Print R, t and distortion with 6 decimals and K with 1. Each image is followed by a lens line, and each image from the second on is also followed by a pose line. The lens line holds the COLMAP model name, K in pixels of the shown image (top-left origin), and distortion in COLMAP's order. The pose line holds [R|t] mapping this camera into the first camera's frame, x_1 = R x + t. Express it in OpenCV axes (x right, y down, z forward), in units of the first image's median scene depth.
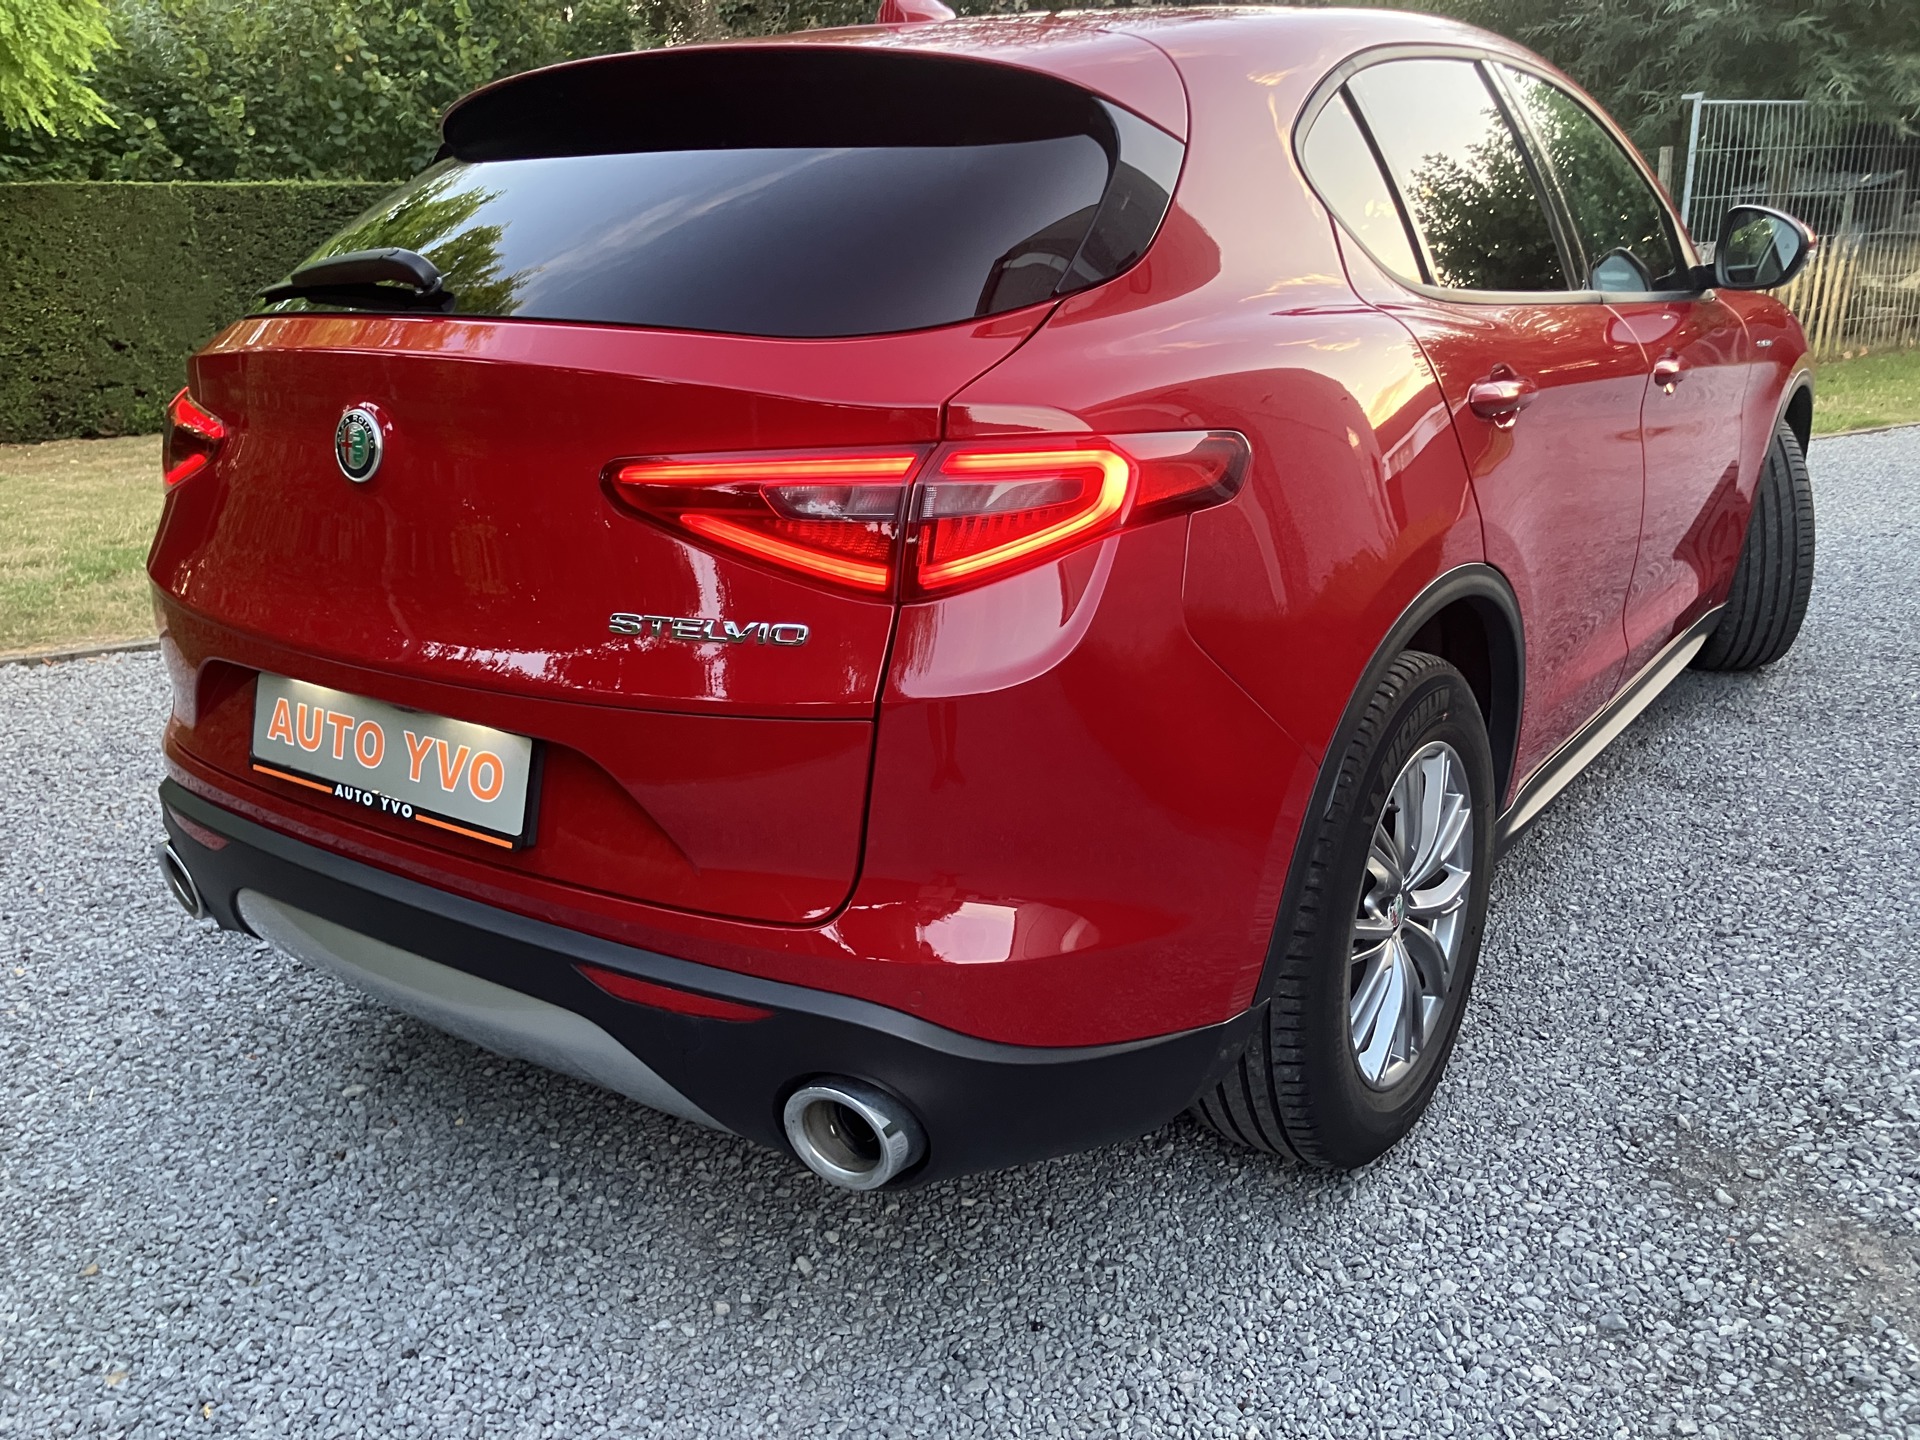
lens RADIAL K [[1593.8, 0, 964.1], [0, 1593.8, 721.6], [0, 0, 1]] dist [0.010605, 0.002149]
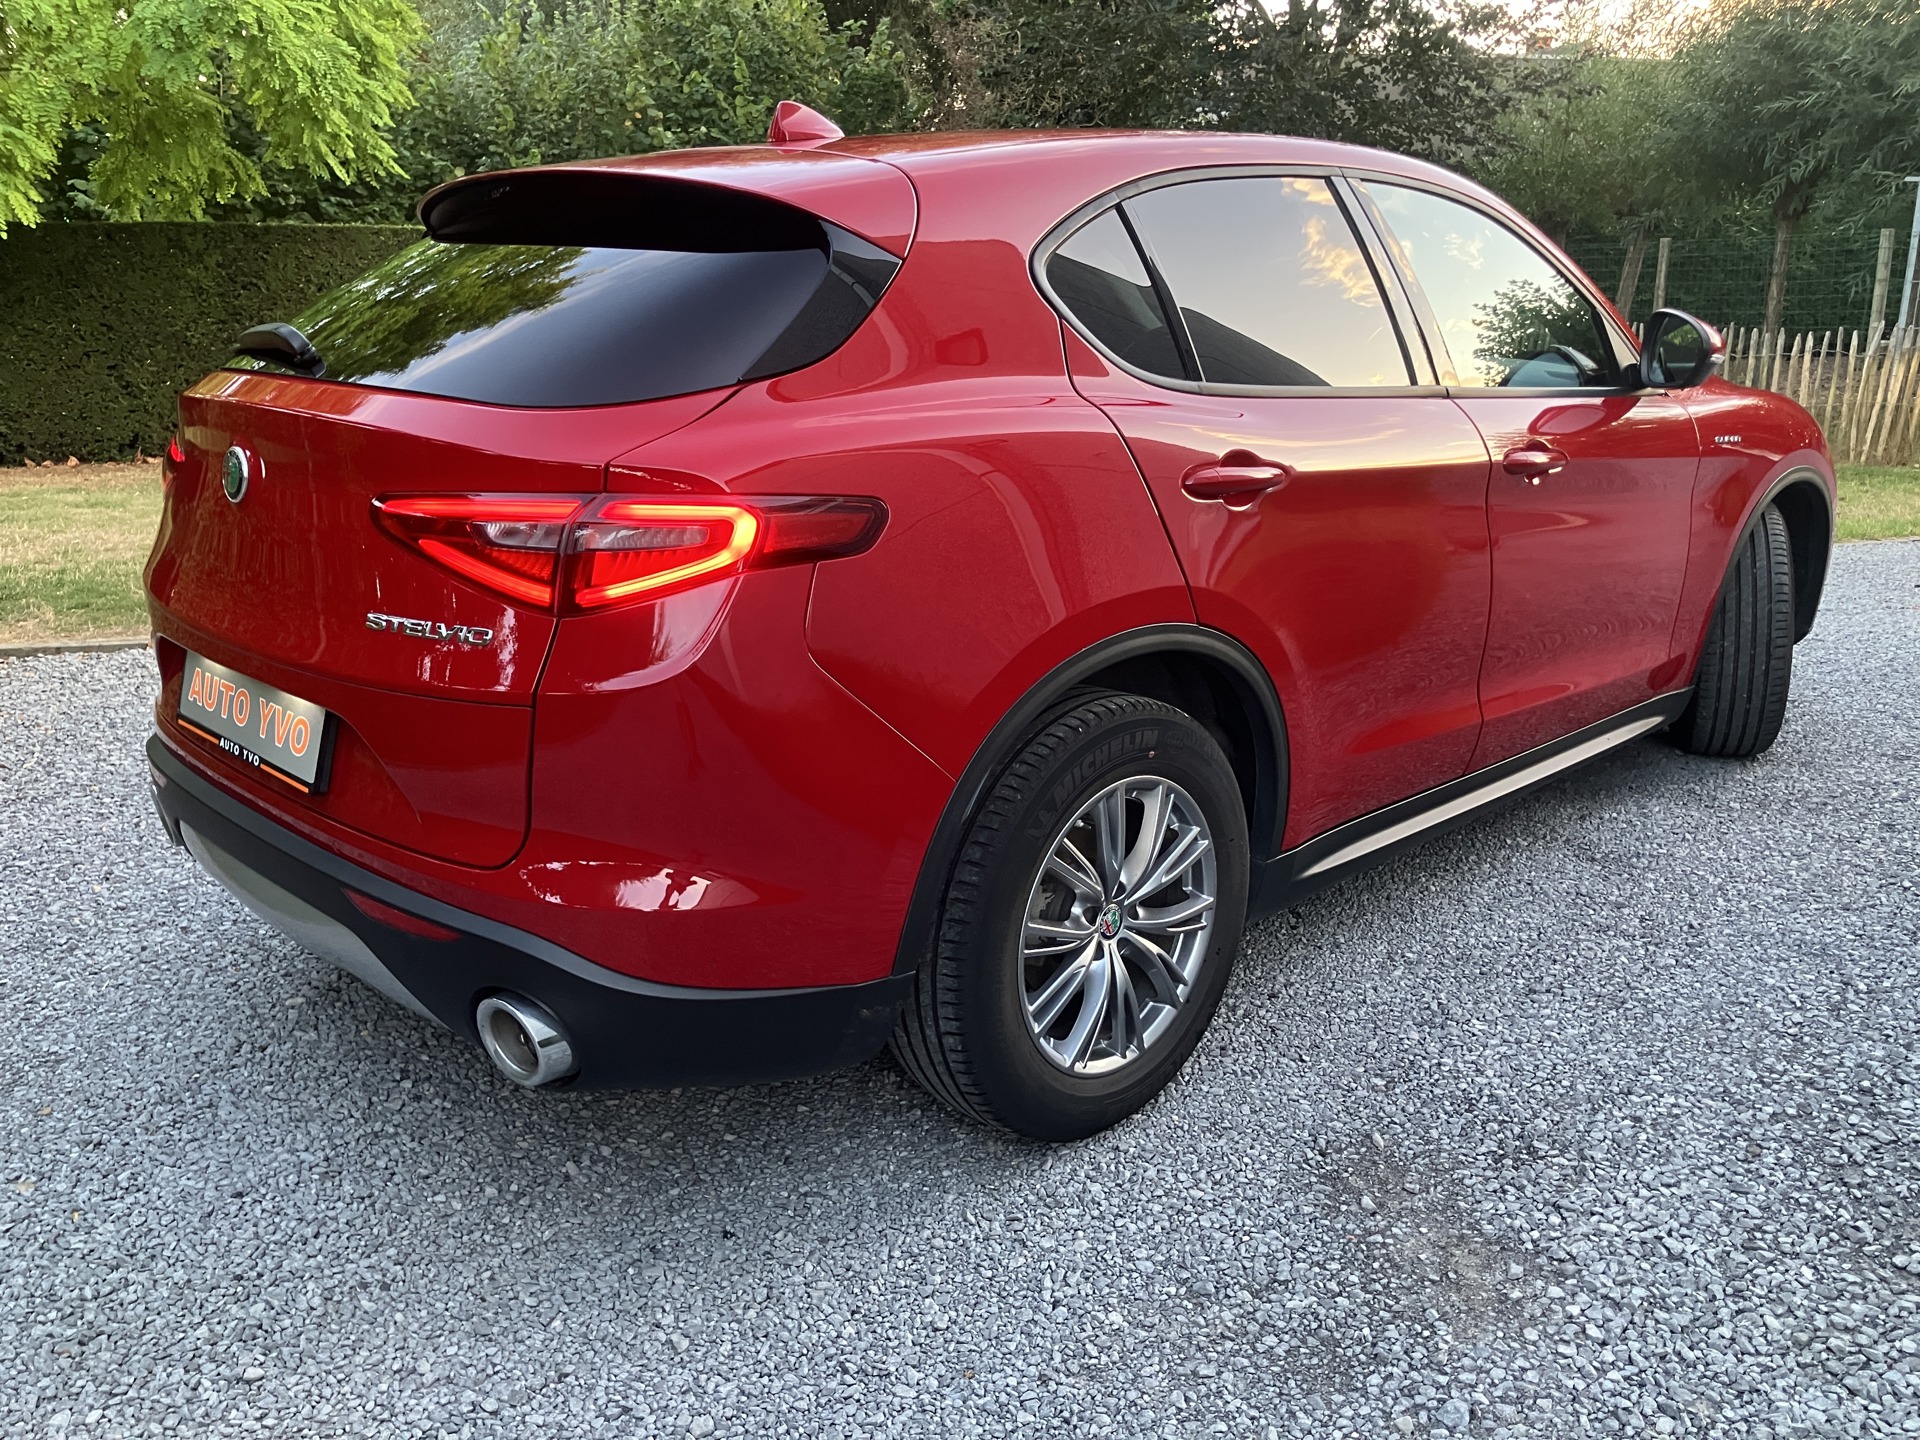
lens RADIAL K [[1593.8, 0, 992.6], [0, 1593.8, 721.2], [0, 0, 1]] dist [0.010605, 0.002149]
pose [[0.985924, 0.071328, -0.151215, 0.350046], [-0.075644, 0.996870, -0.022975, 0.008069], [0.149103, 0.034090, 0.988234, -0.143336]]
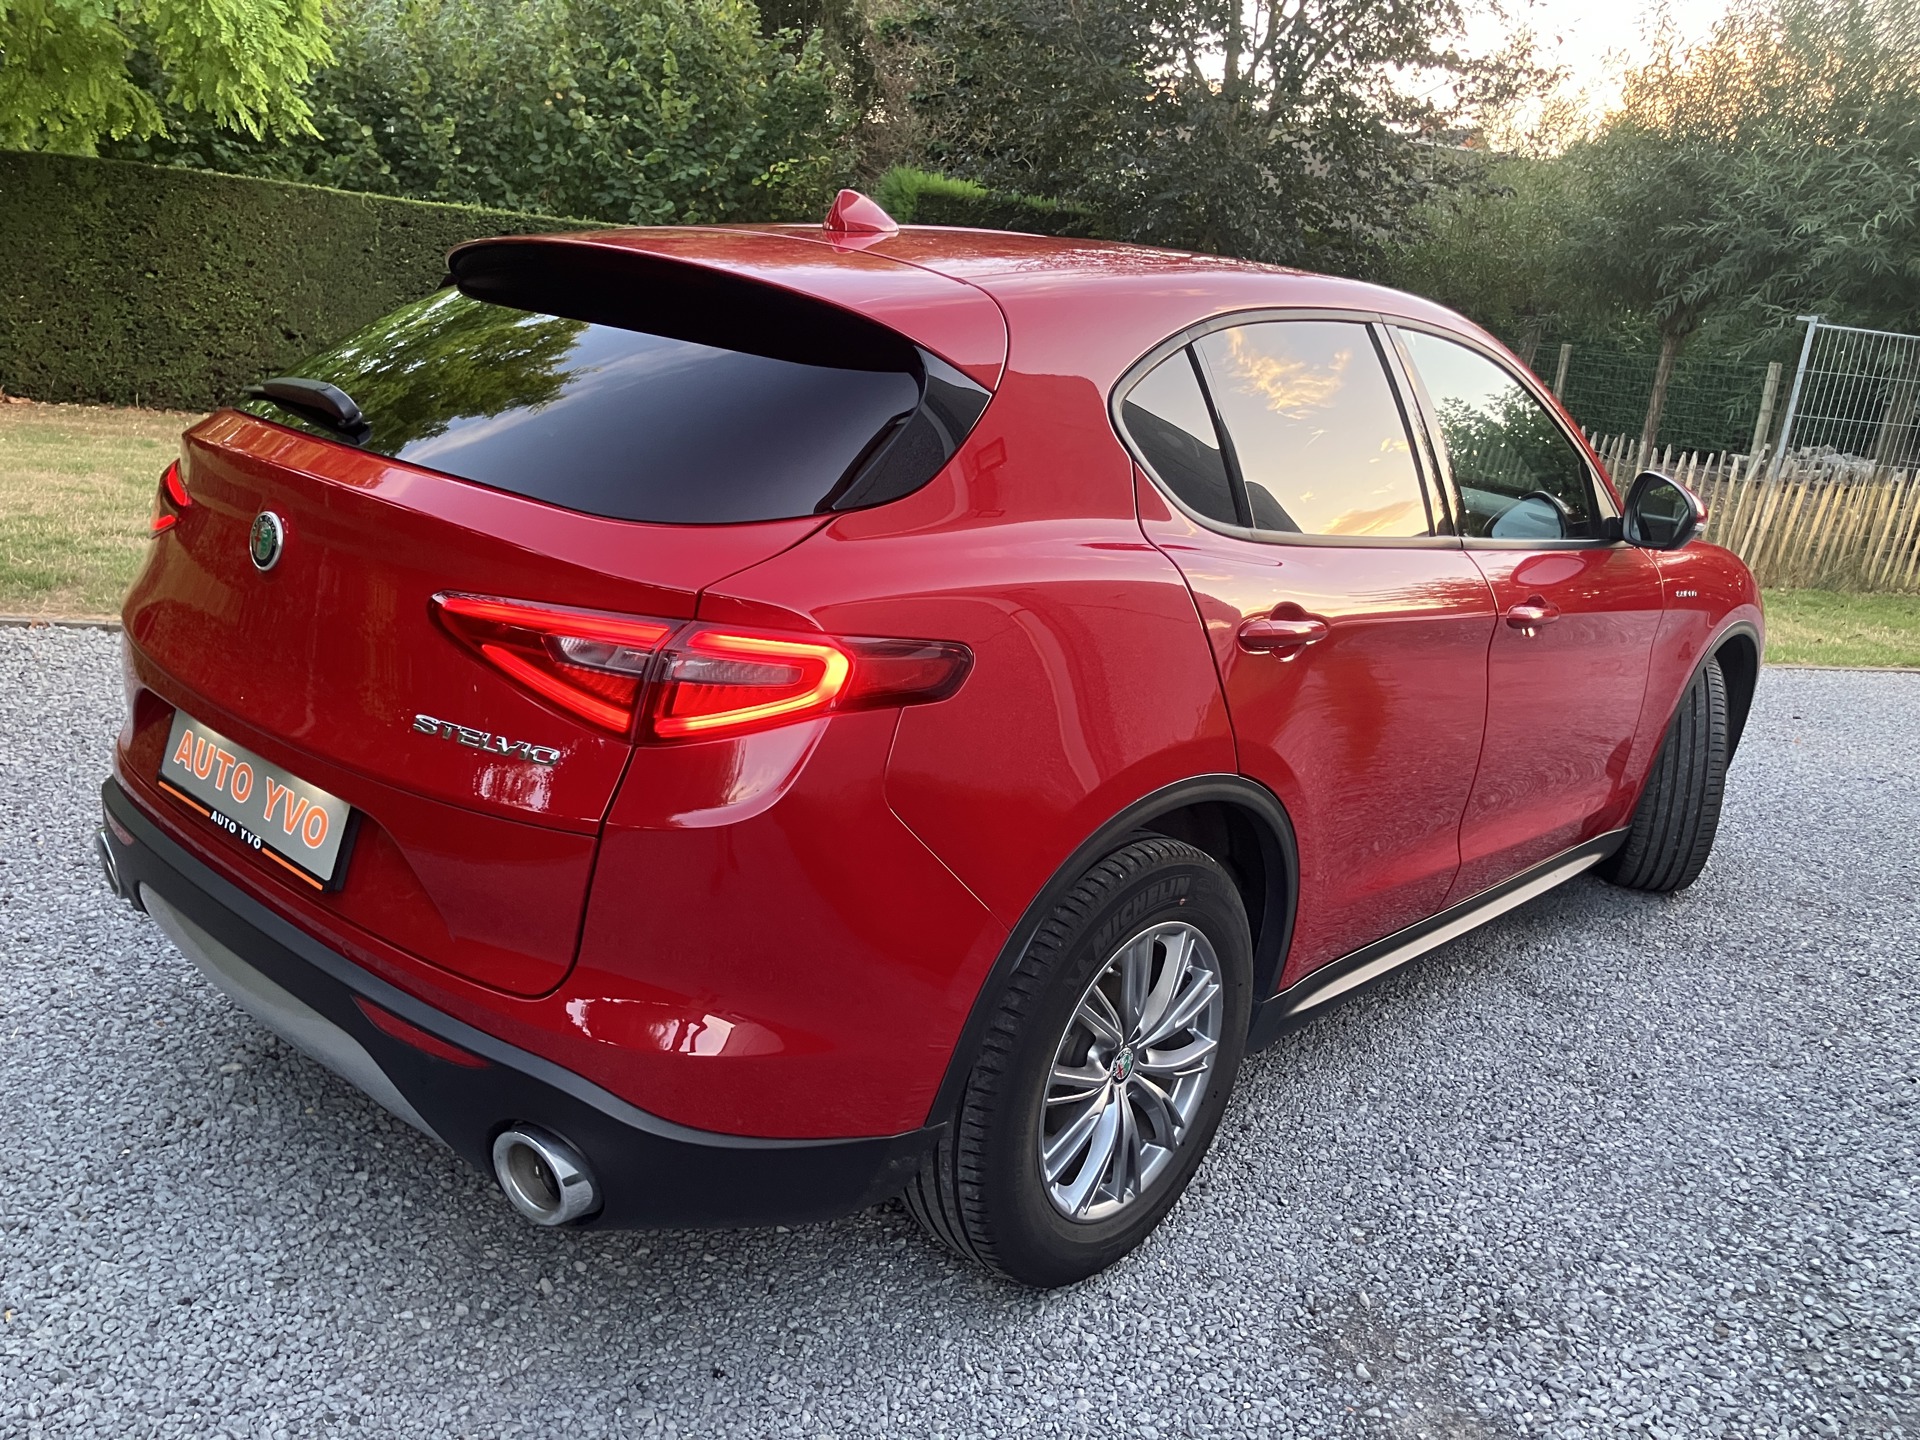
lens RADIAL K [[1593.8, 0, 995.6], [0, 1593.8, 713.6], [0, 0, 1]] dist [0.010605, 0.002149]
pose [[0.985940, 0.156434, -0.058748, 0.209662], [-0.159229, 0.986154, -0.046334, -0.060141], [0.050686, 0.055036, 0.997197, -0.142484]]
